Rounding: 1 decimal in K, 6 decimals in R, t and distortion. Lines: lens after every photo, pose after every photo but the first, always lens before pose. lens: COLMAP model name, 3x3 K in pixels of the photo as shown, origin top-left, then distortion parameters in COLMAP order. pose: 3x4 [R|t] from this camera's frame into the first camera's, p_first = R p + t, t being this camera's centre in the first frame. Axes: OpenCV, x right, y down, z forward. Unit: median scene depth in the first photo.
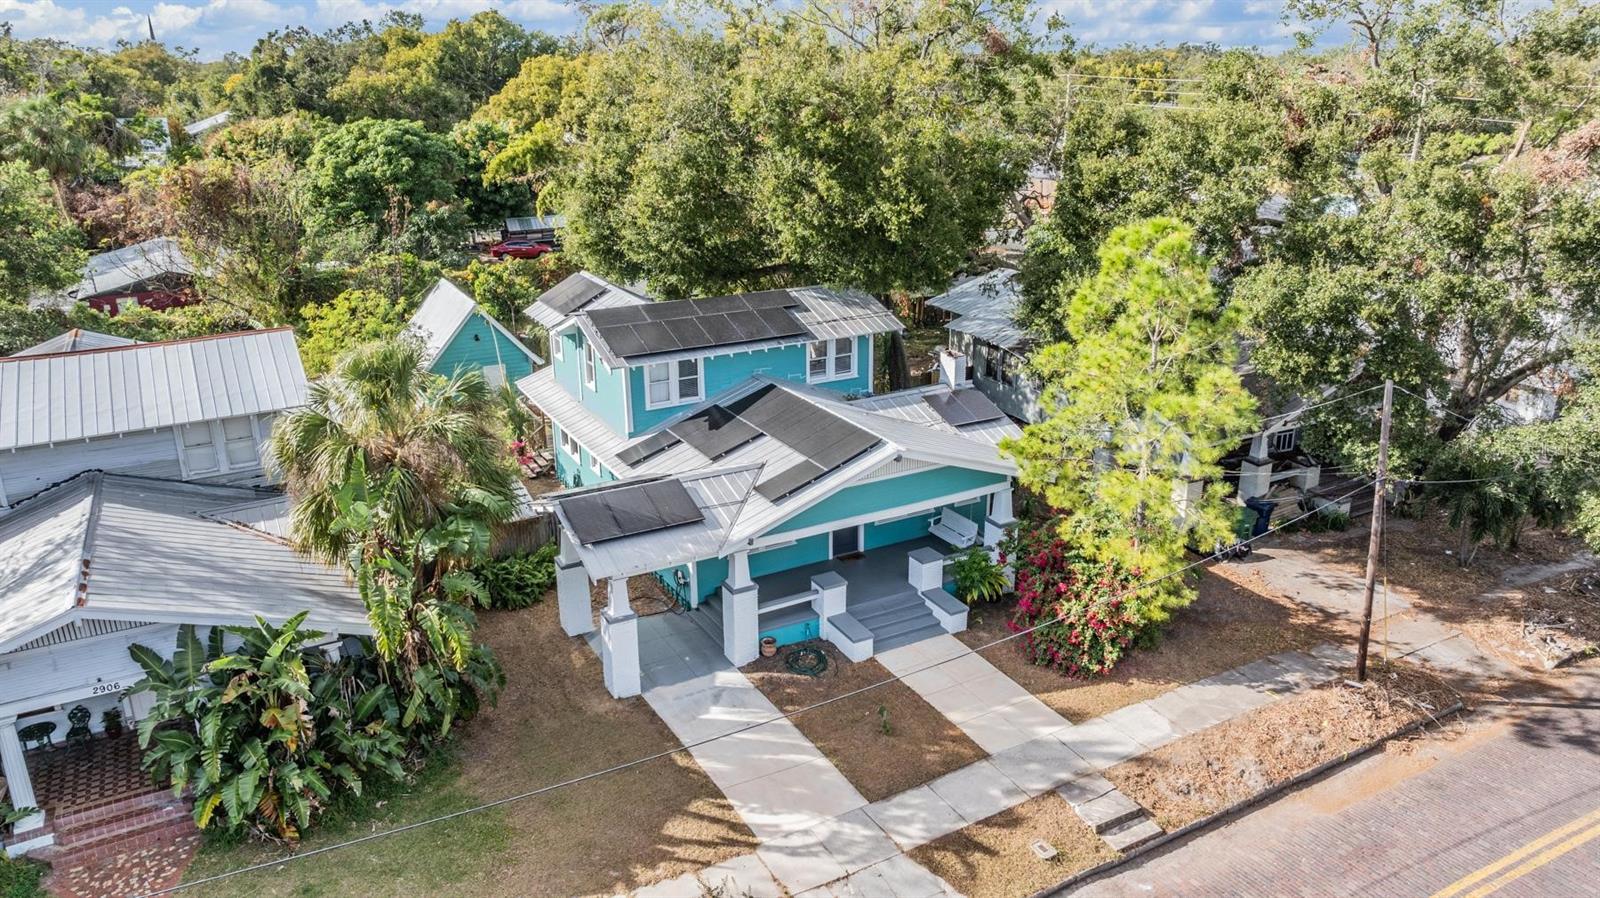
lens RADIAL K [[1128.3, 0, 800.0], [0, 1128.3, 449.0], [0, 0, 1]] dist [-0.042816, 0.044644]
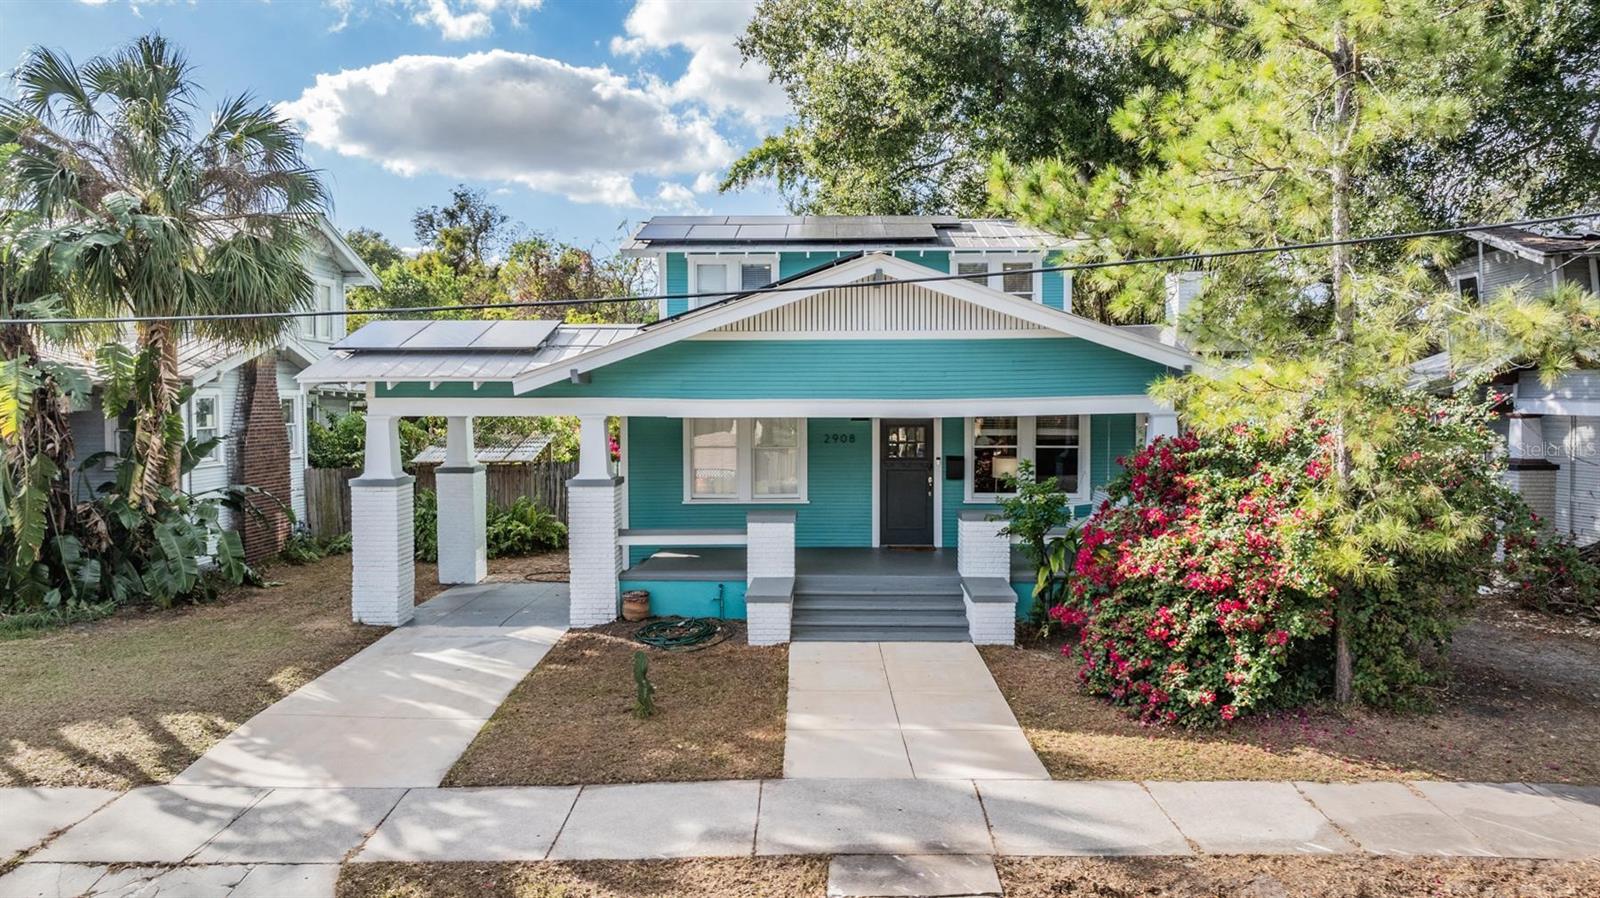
lens RADIAL K [[1128.3, 0, 800.0], [0, 1128.3, 449.0], [0, 0, 1]] dist [-0.042816, 0.044644]
pose [[0.859829, 0.026669, -0.509884, 0.348038], [-0.170919, 0.956053, -0.238219, 0.233386], [0.481124, 0.291977, 0.826601, 0.579709]]
